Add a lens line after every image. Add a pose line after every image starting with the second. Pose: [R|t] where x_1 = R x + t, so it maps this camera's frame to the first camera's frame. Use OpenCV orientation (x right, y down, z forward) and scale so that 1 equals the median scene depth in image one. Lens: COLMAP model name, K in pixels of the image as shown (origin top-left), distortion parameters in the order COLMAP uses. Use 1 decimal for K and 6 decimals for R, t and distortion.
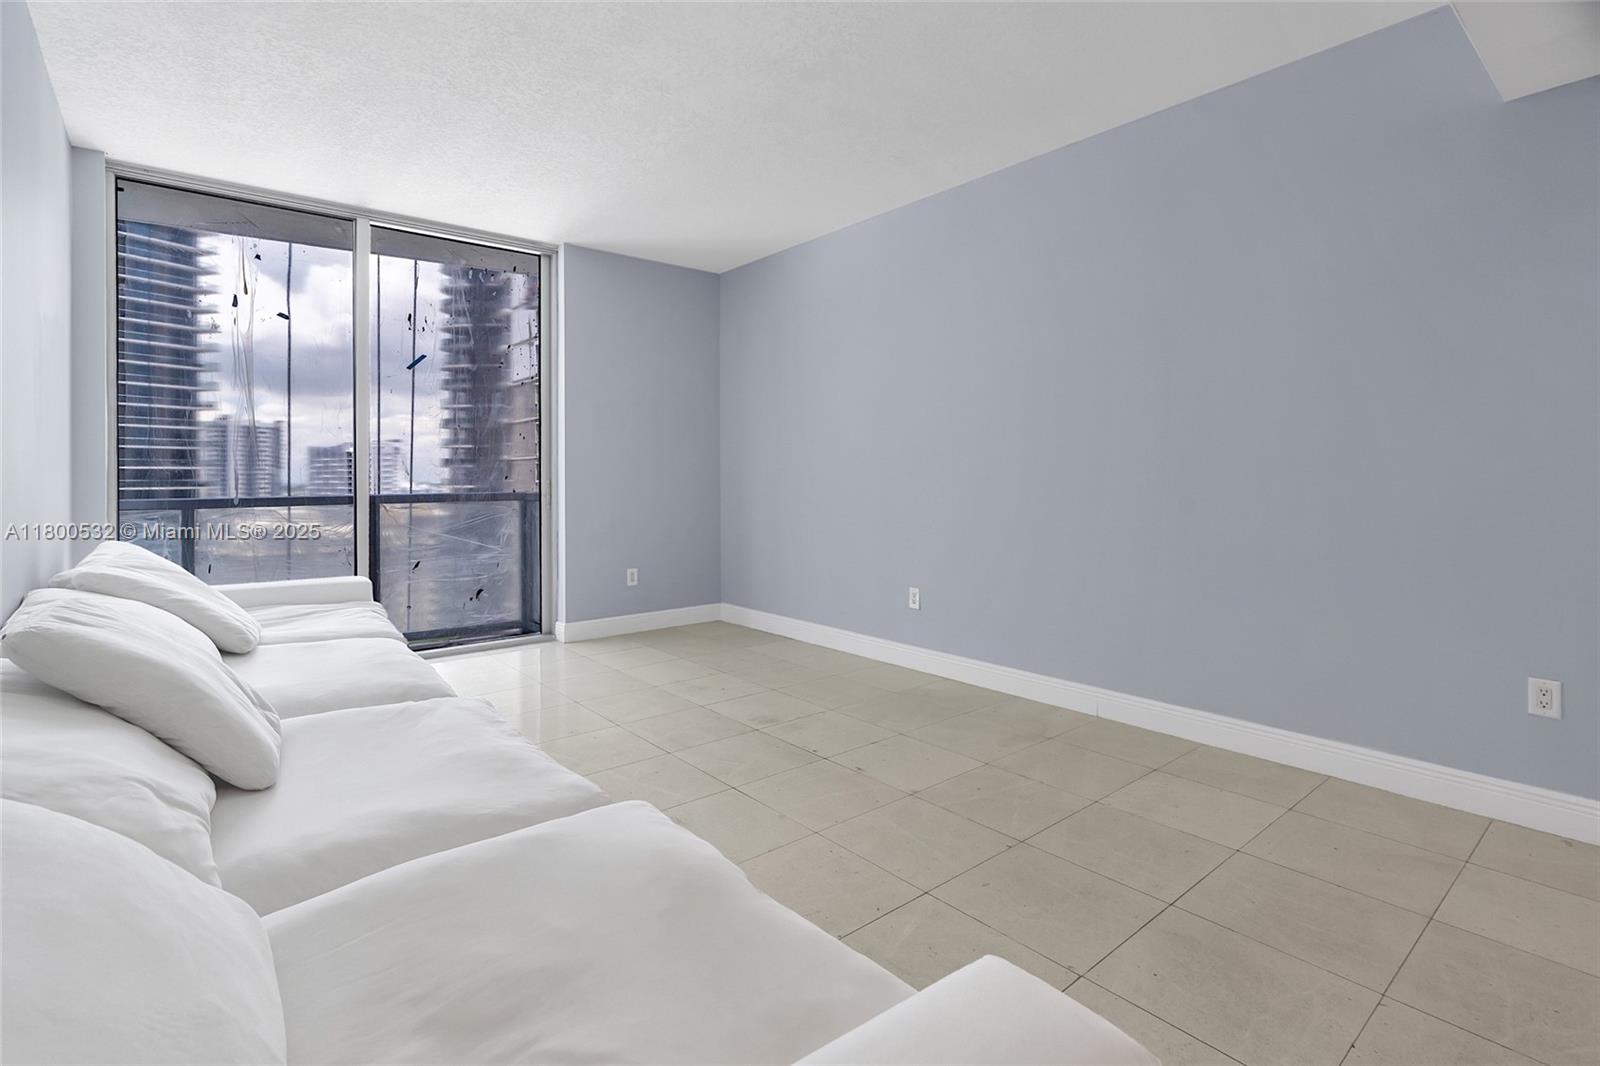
lens RADIAL K [[761.5, 0, 791.1], [0, 761.5, 467.5], [0, 0, 1]] dist [-0.001262, 0.000172]
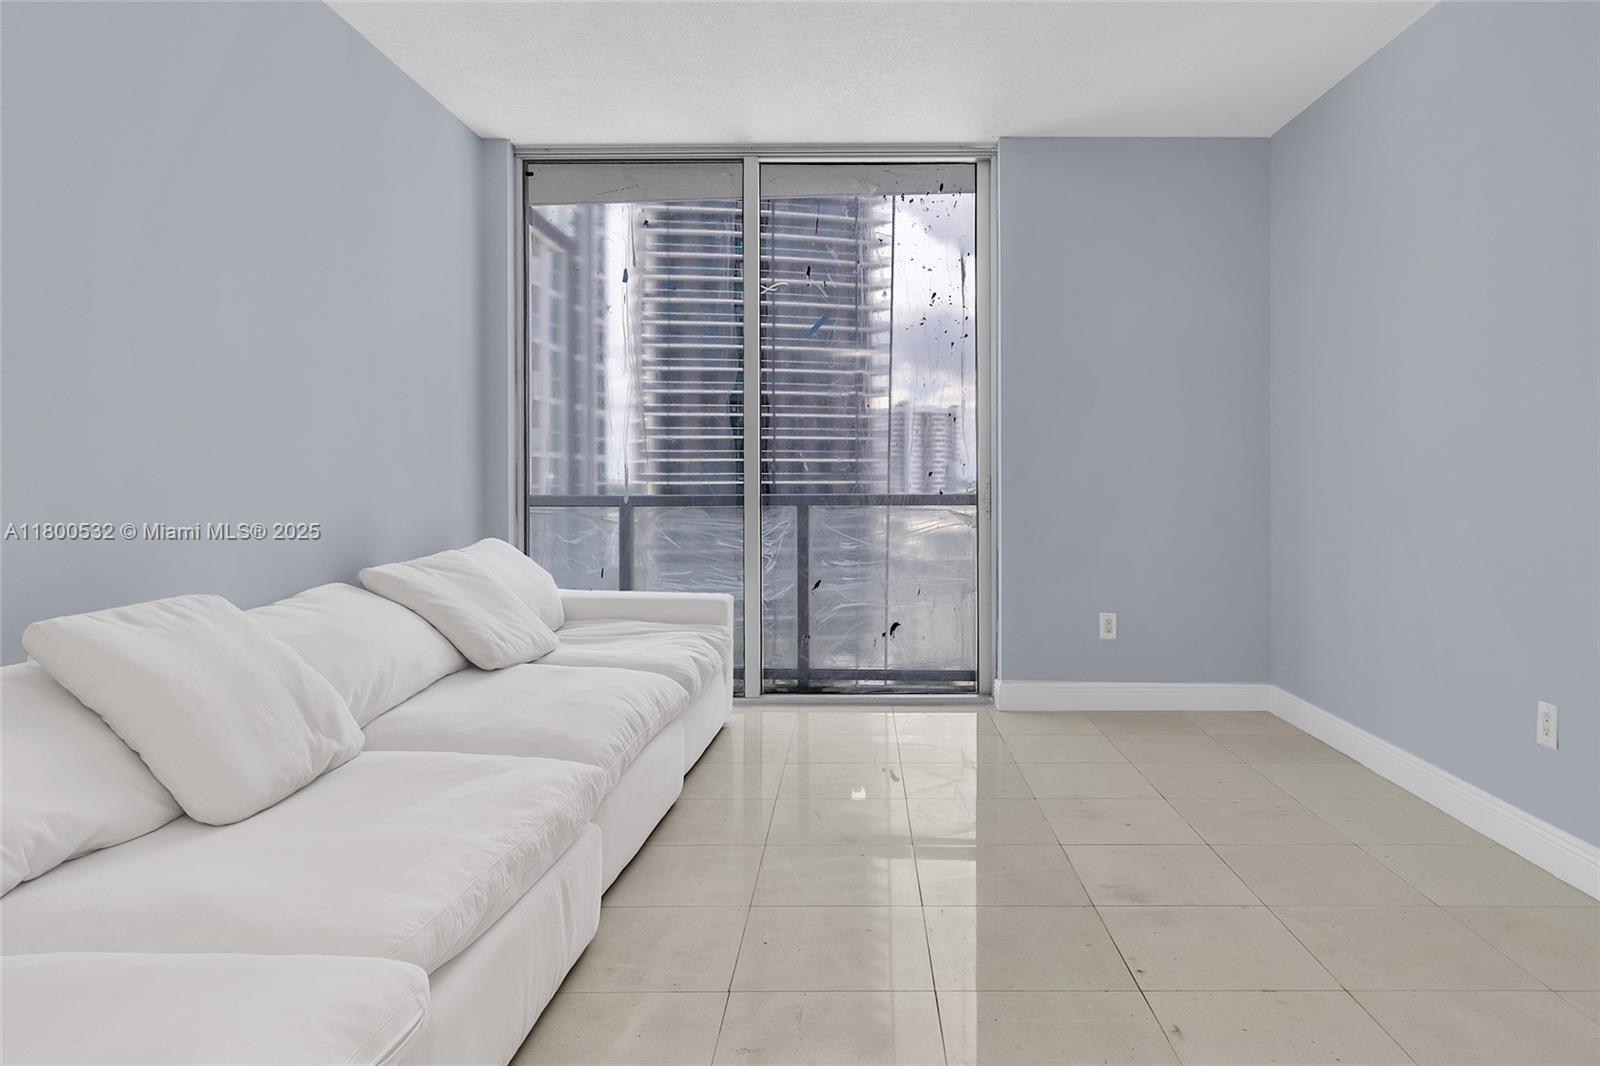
lens RADIAL K [[1060.5, 0, 859.1], [0, 1060.5, 459.5], [0, 0, 1]] dist [-0.001208, -0.004169]
pose [[0.774922, -0.003736, -0.632045, 0.074725], [0.004593, 0.999989, -0.000280, -0.000243], [0.632040, -0.002685, 0.774931, 0.056974]]
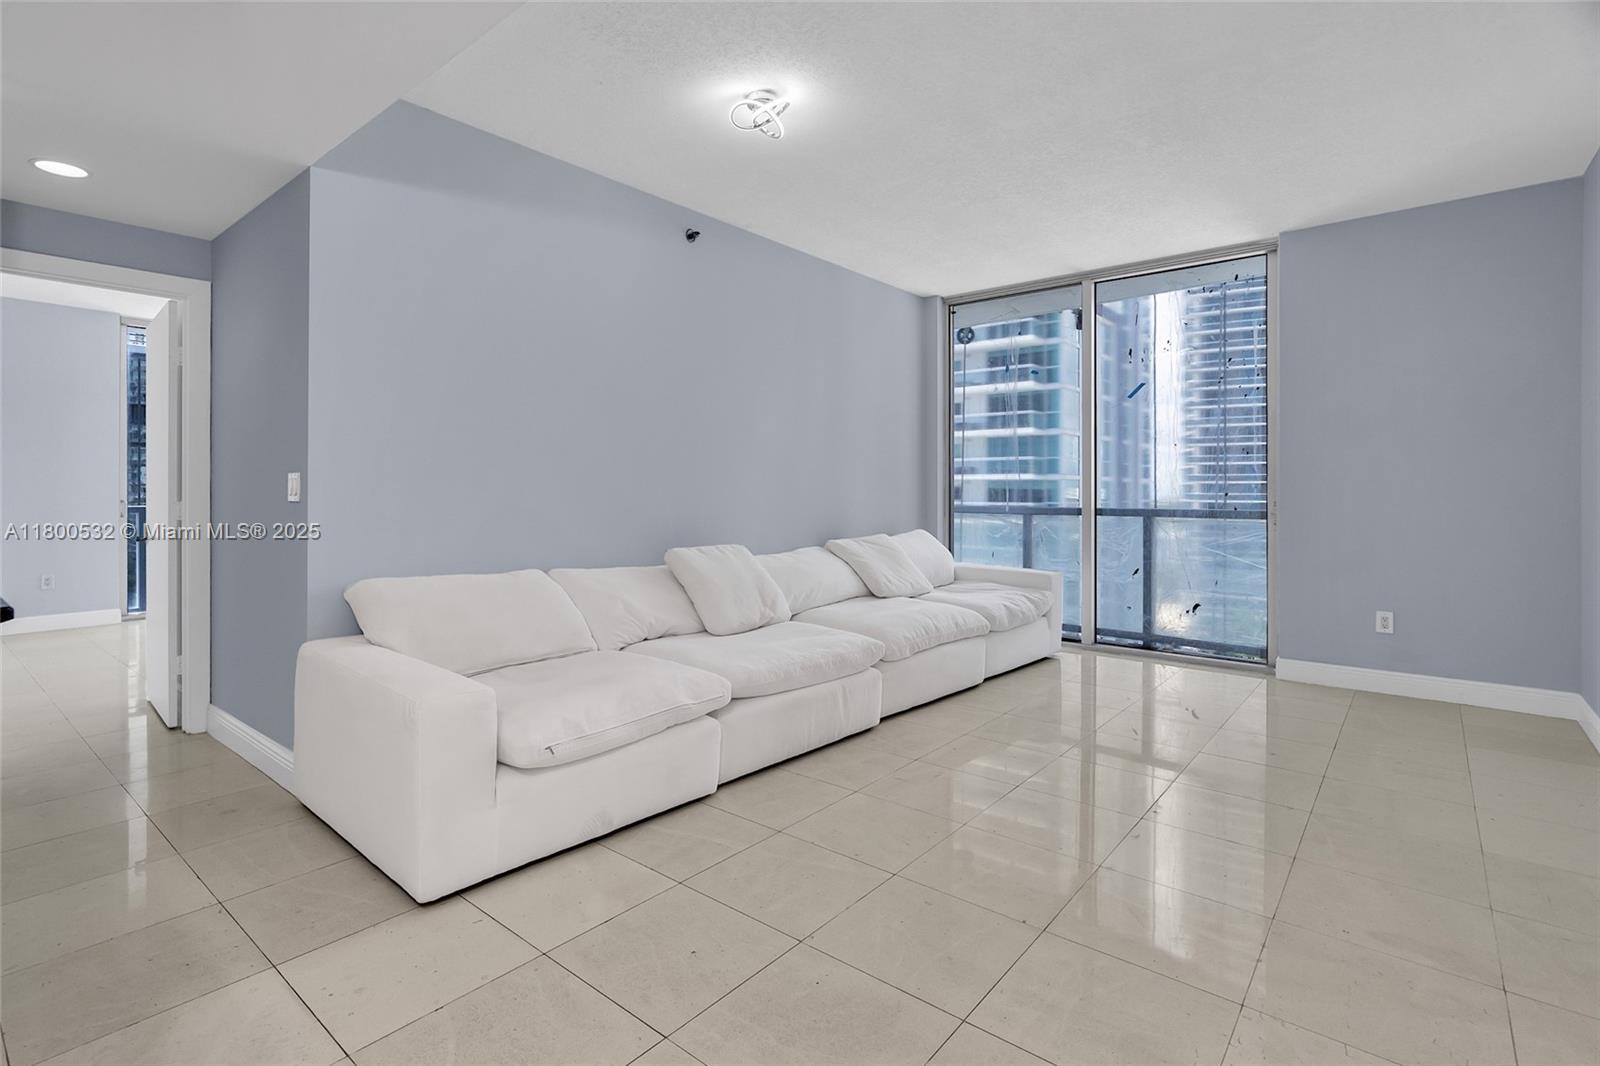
lens RADIAL K [[773.1, 0, 773.5], [0, 773.1, 495.6], [0, 0, 1]] dist [-0.002818, -0.000564]
pose [[0.179673, 0.012274, -0.983650, 0.169514], [0.005767, 0.999892, 0.013530, -0.000817], [0.983709, -0.008104, 0.179583, 0.086042]]
